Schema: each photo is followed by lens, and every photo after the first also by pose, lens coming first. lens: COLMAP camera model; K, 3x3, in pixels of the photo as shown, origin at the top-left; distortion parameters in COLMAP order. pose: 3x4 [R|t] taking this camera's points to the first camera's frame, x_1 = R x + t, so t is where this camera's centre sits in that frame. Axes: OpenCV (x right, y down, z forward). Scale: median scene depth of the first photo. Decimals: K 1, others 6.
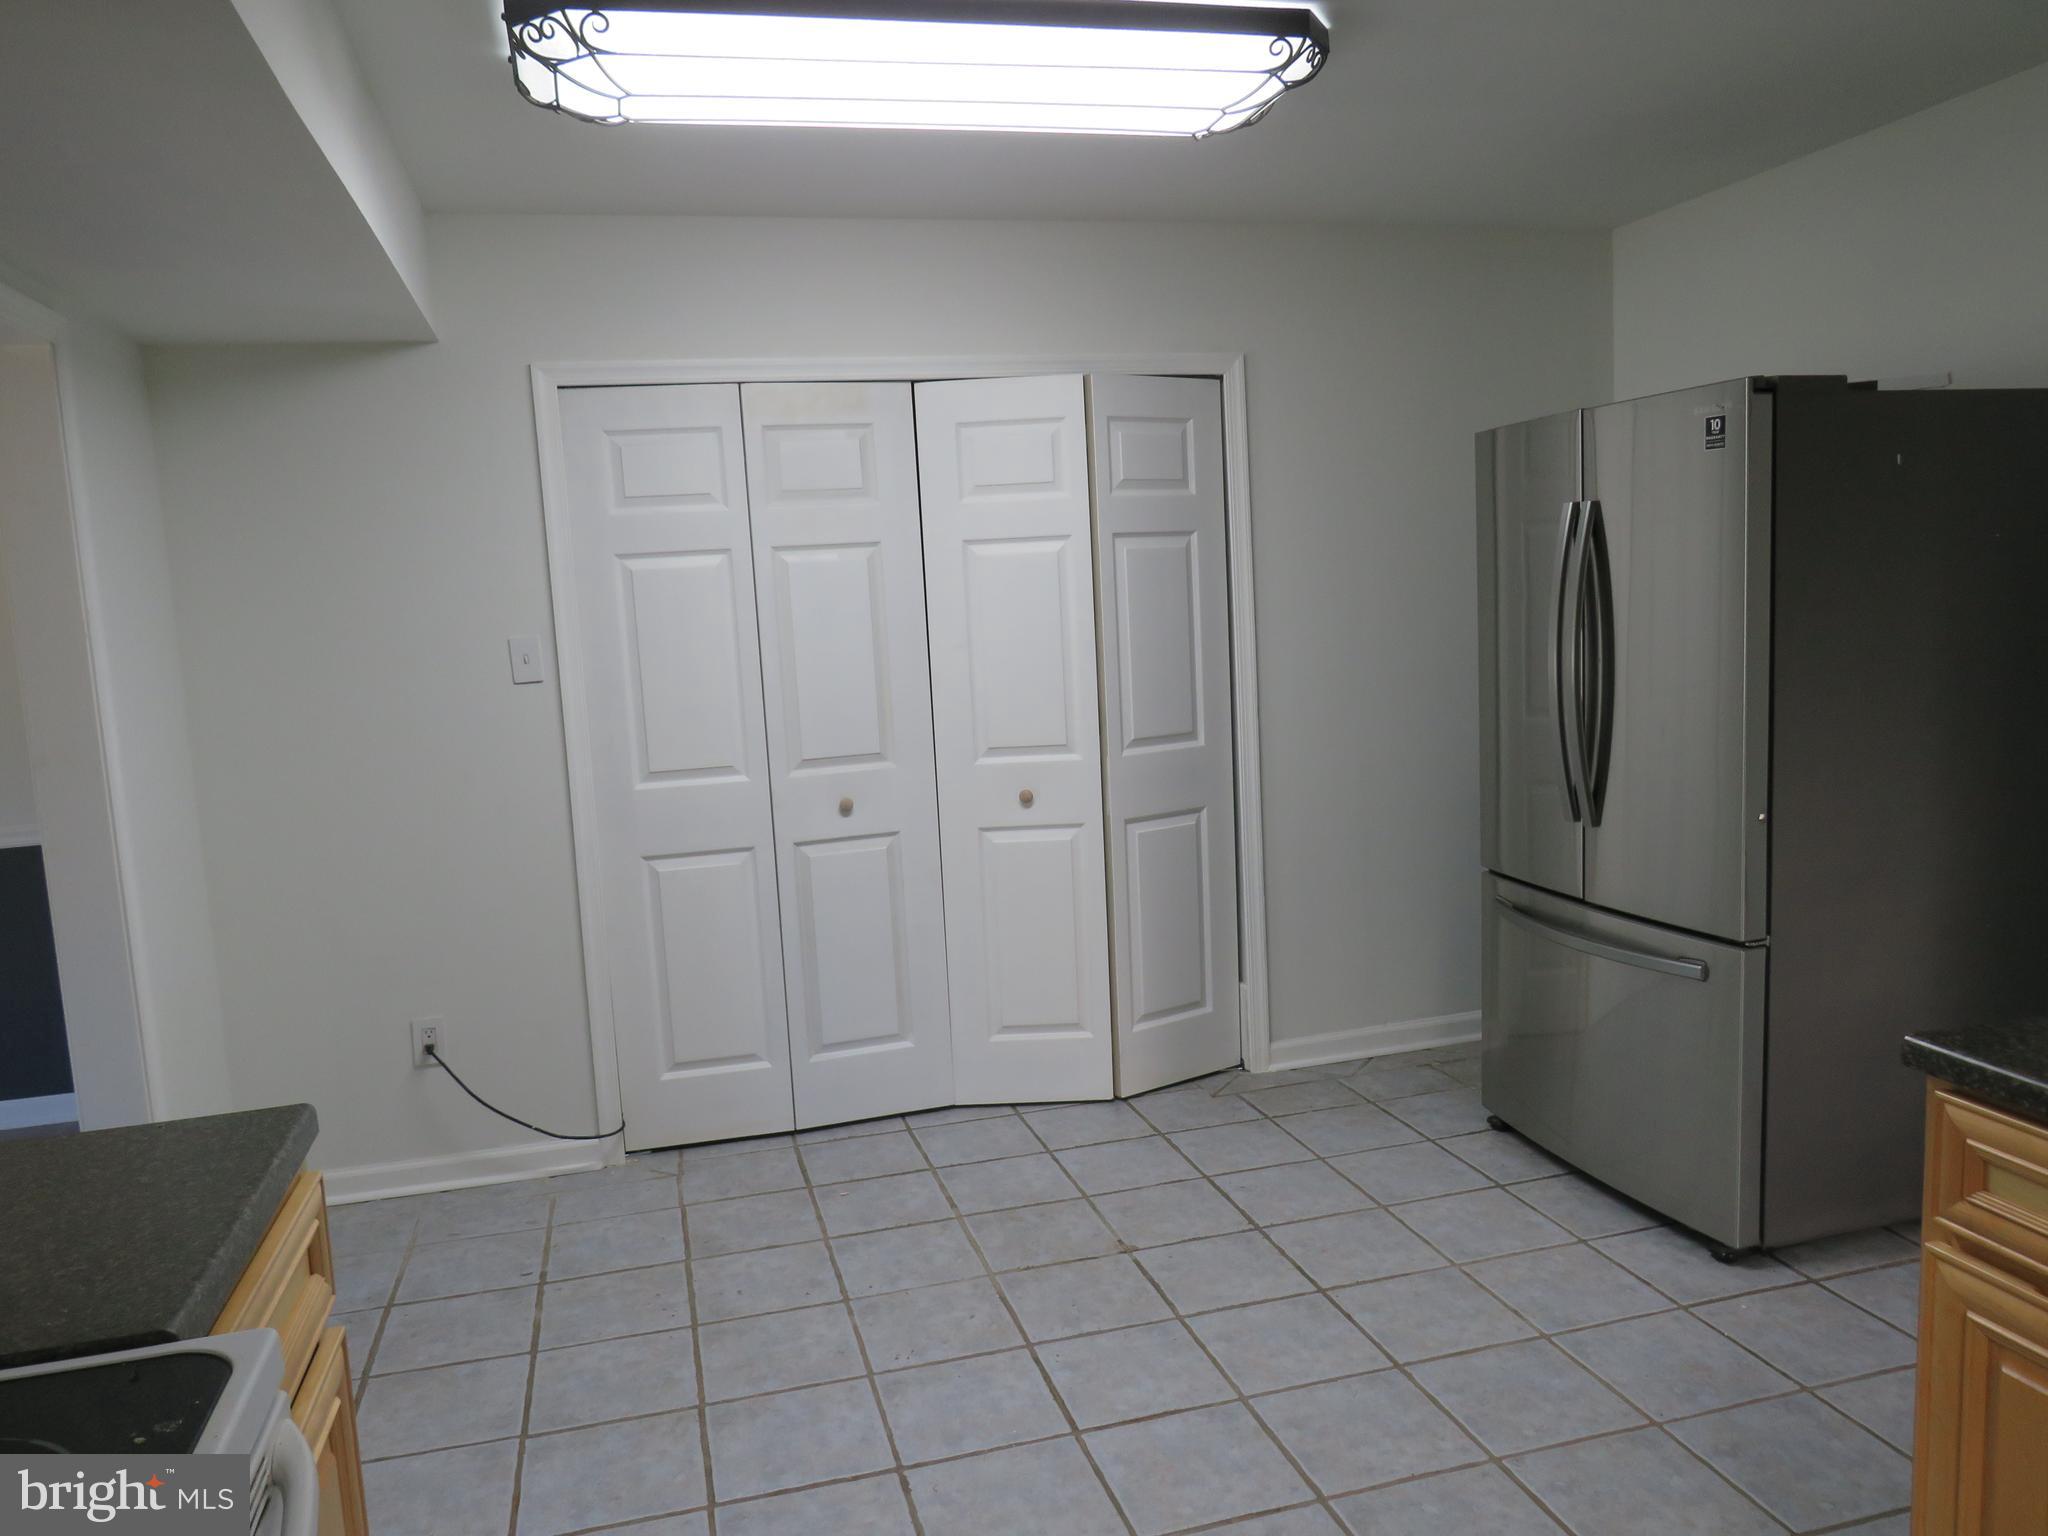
lens RADIAL K [[1503.8, 0, 1032.3], [0, 1503.8, 775.5], [0, 0, 1]] dist [-0.012963, 0.014128]
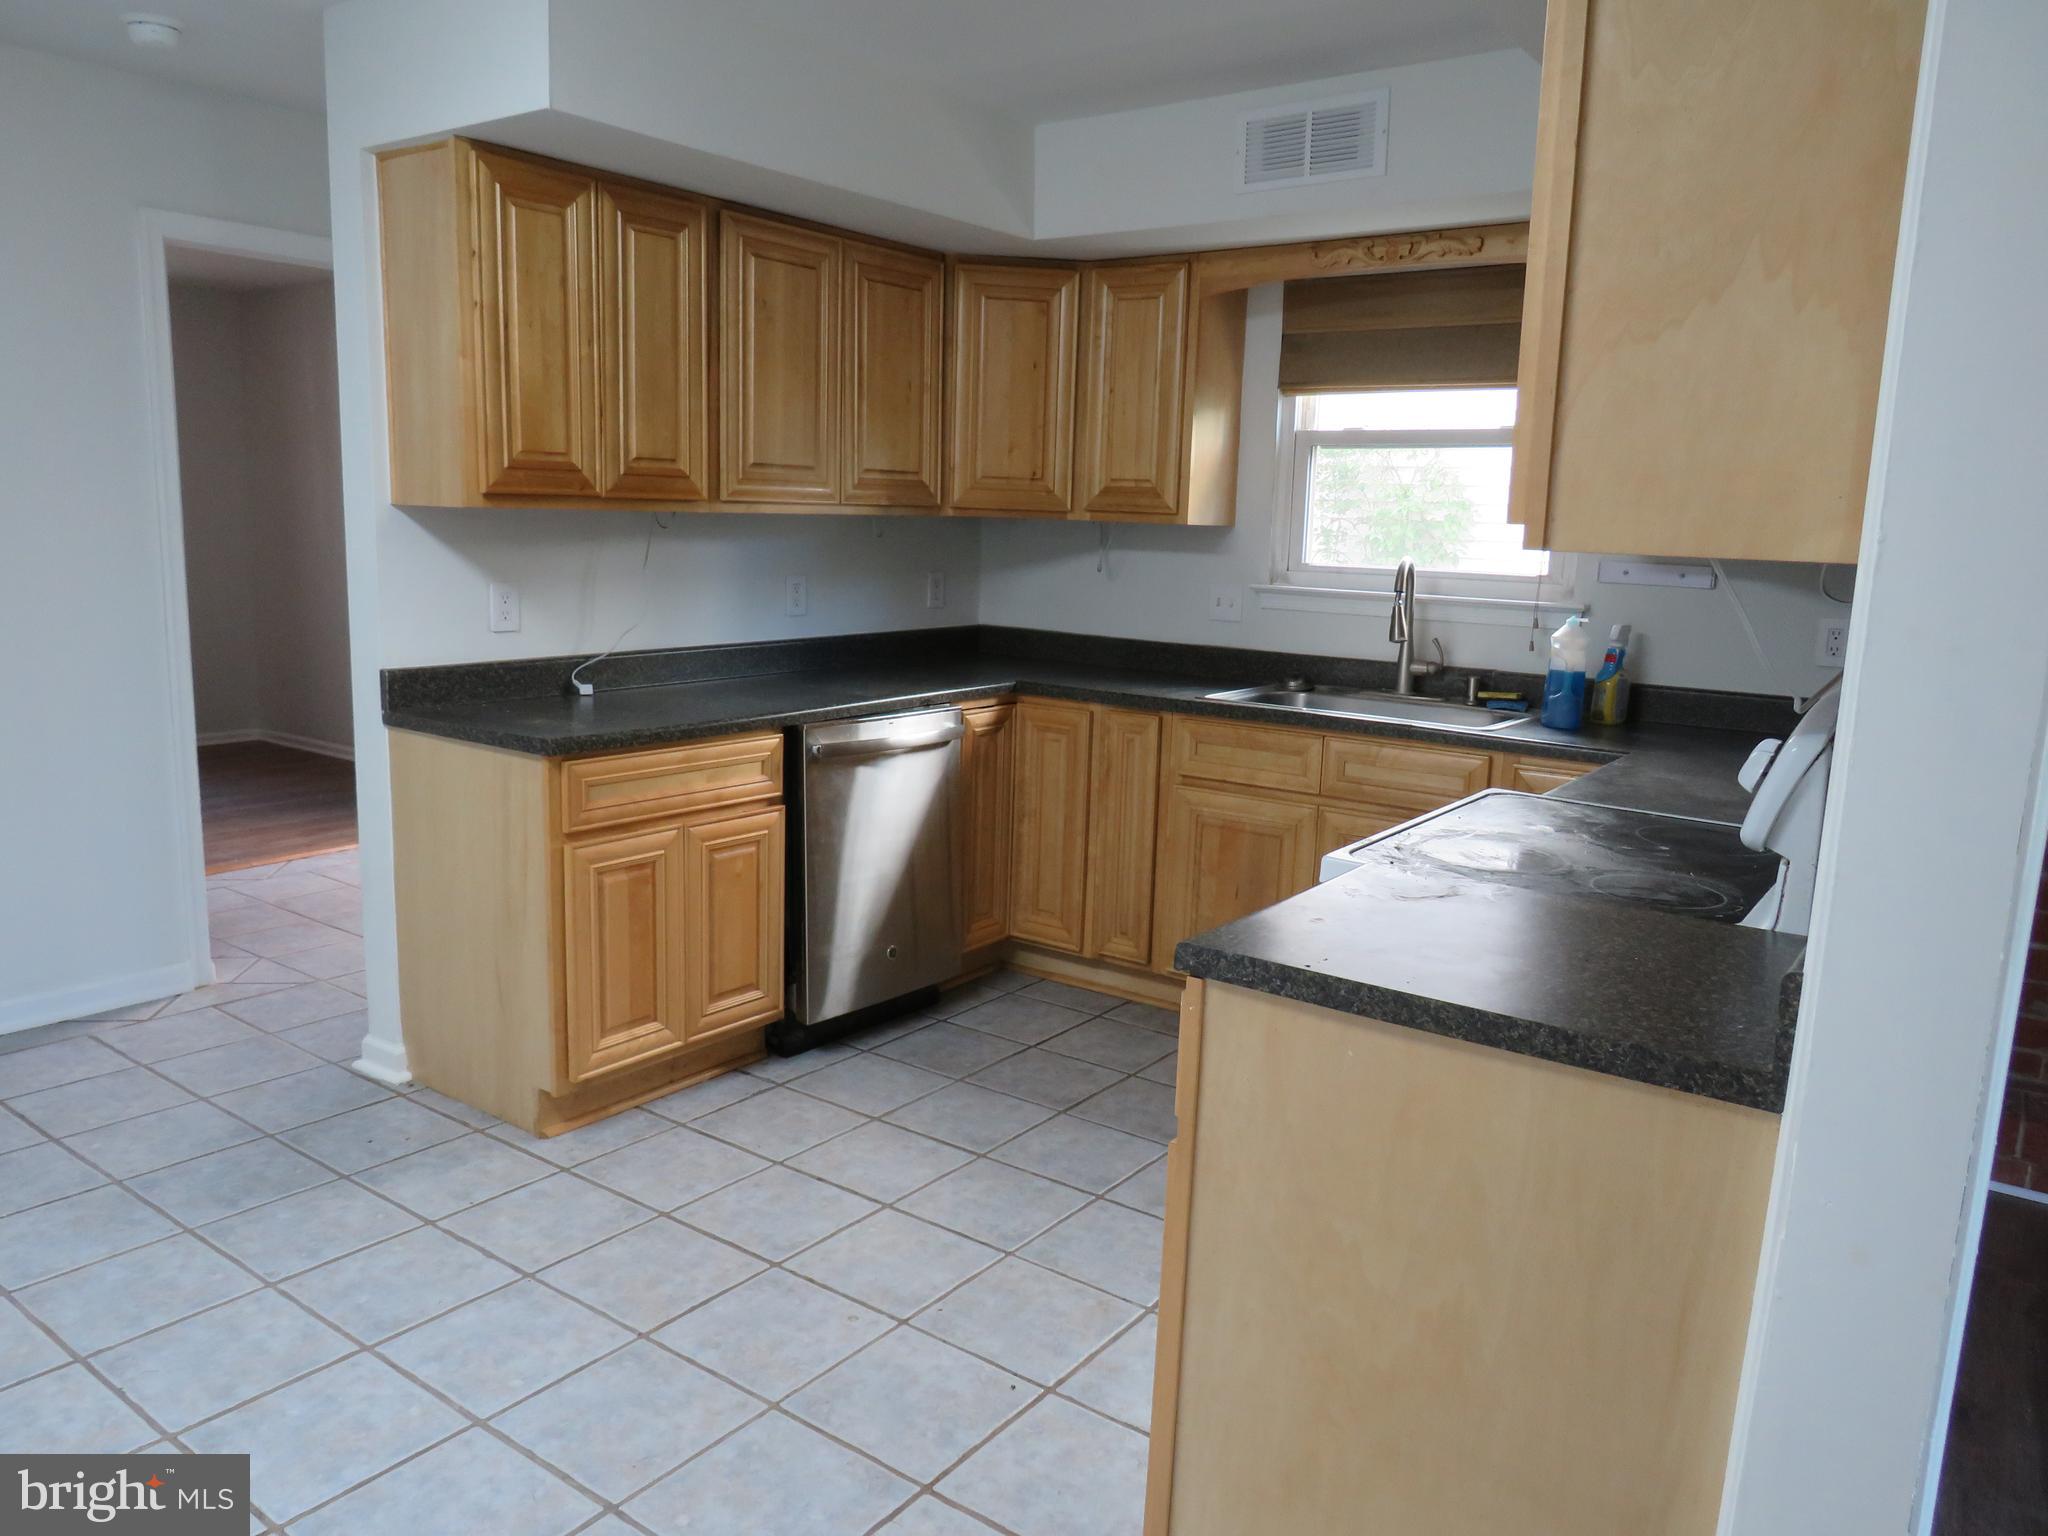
lens RADIAL K [[1443.8, 0, 1028.9], [0, 1443.8, 768.8], [0, 0, 1]] dist [-0.028366, -0.002218]
pose [[-0.630654, -0.102486, 0.769267, -0.533122], [0.096273, 0.973254, 0.208588, -0.047441], [-0.770069, 0.205607, -0.603920, 0.753769]]
